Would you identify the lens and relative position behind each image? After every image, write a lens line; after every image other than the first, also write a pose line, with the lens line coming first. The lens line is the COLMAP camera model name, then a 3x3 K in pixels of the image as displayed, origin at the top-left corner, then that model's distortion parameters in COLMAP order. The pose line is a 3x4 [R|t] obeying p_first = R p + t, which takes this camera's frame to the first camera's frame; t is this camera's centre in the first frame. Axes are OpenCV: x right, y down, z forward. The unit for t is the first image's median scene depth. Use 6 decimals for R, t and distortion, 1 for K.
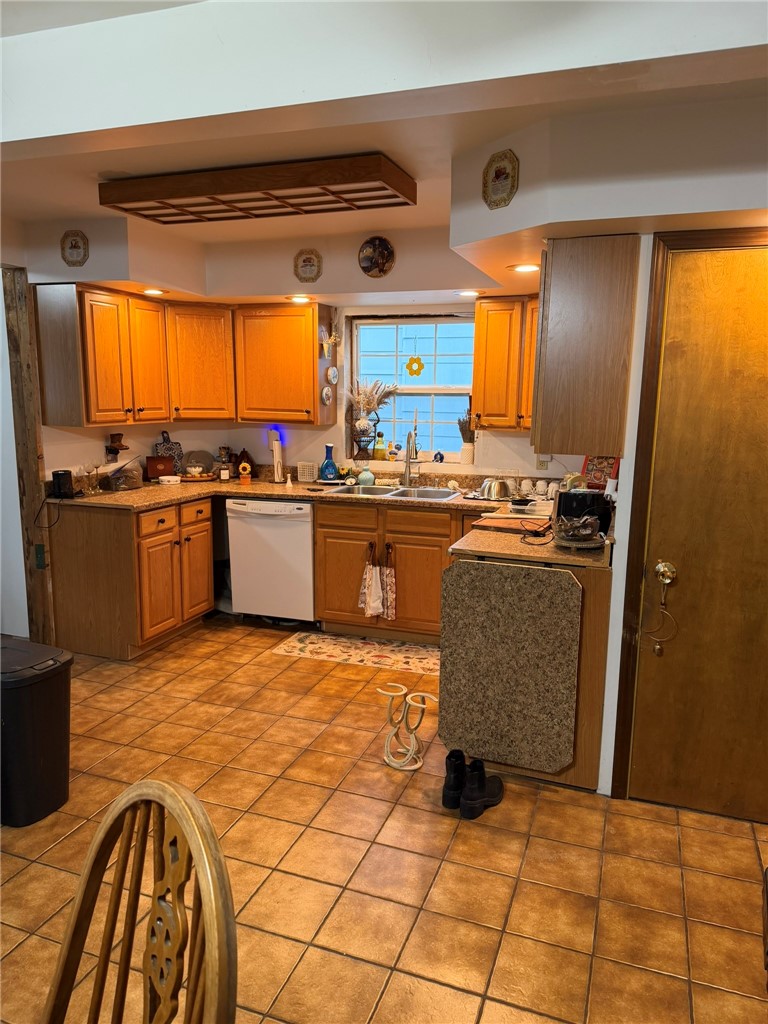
lens RADIAL K [[714.0, 0, 385.5], [0, 714.0, 534.2], [0, 0, 1]] dist [0.037664, -0.067497]
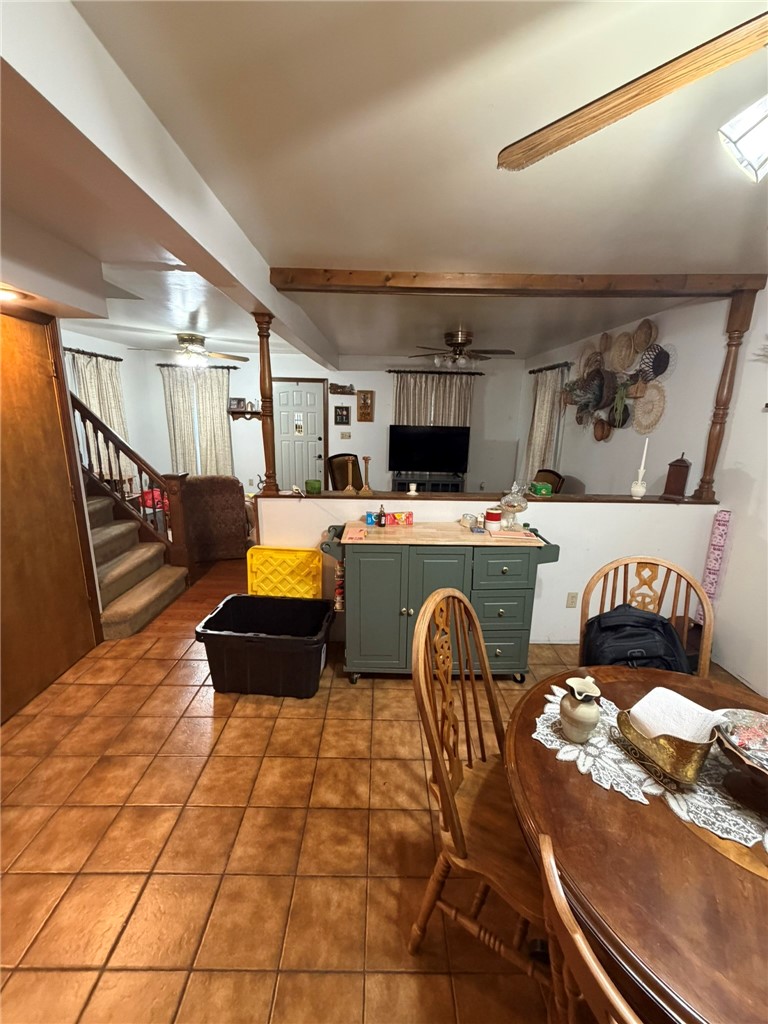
lens RADIAL K [[407.1, 0, 384.0], [0, 407.1, 512.0], [0, 0, 1]] dist [-0.002382, 0.000009]
pose [[-0.353379, -0.235269, 0.905413, -0.514679], [0.160175, 0.938349, 0.306343, -0.120803], [-0.921666, 0.253279, -0.293908, 0.542695]]
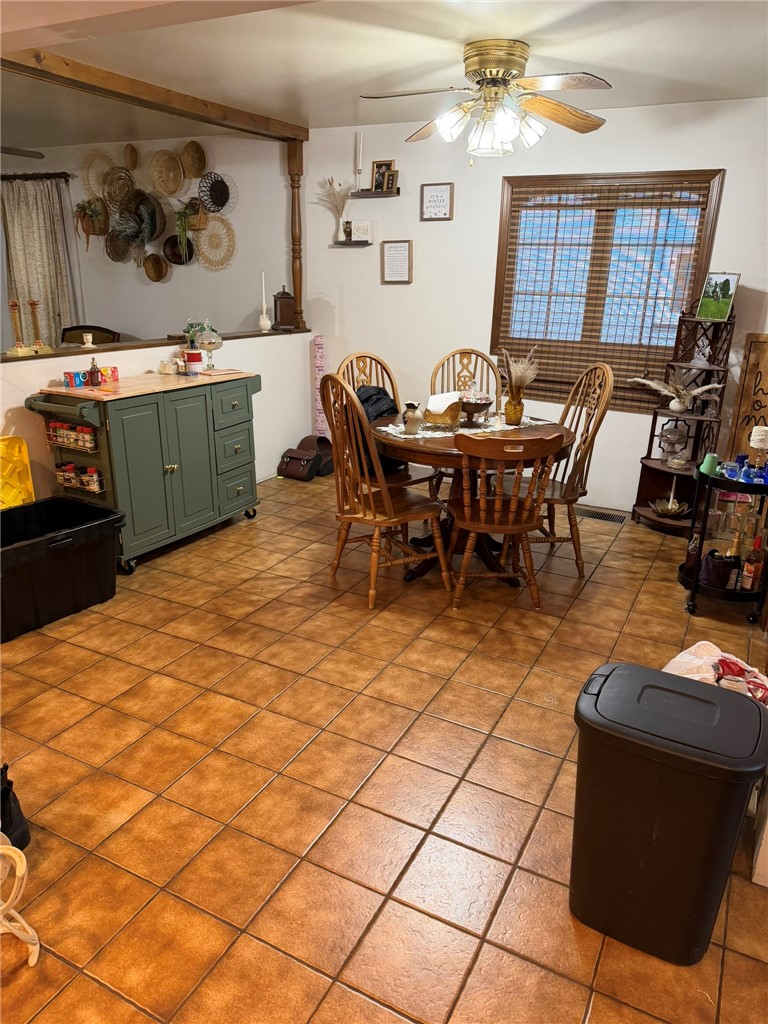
lens RADIAL K [[714.0, 0, 385.5], [0, 714.0, 534.2], [0, 0, 1]] dist [0.037664, -0.067497]
pose [[-0.991058, -0.077018, 0.108956, -0.362335], [-0.009631, 0.855751, 0.517299, -0.279886], [-0.133081, 0.511624, -0.848841, 1.582430]]
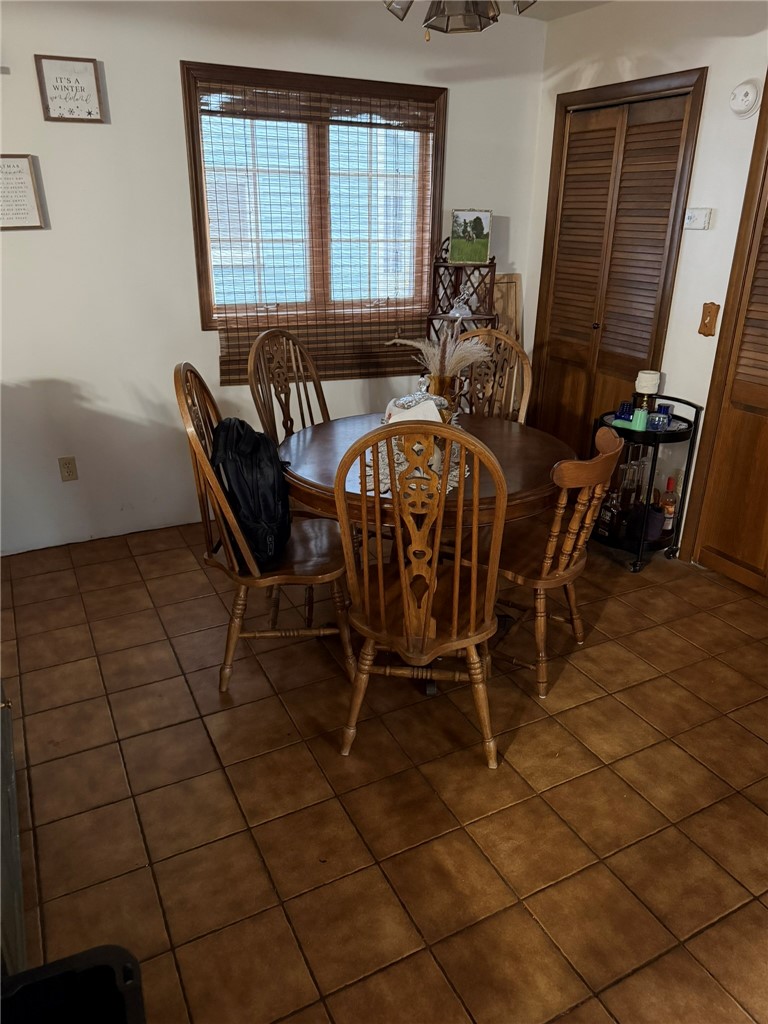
lens RADIAL K [[725.4, 0, 384.0], [0, 725.4, 512.0], [0, 0, 1]] dist [0.039450, -0.067462]
pose [[-0.670654, 0.259863, -0.694763, 0.412021], [-0.165364, 0.860679, 0.481546, -0.109977], [0.723103, 0.437839, -0.534245, 0.736452]]
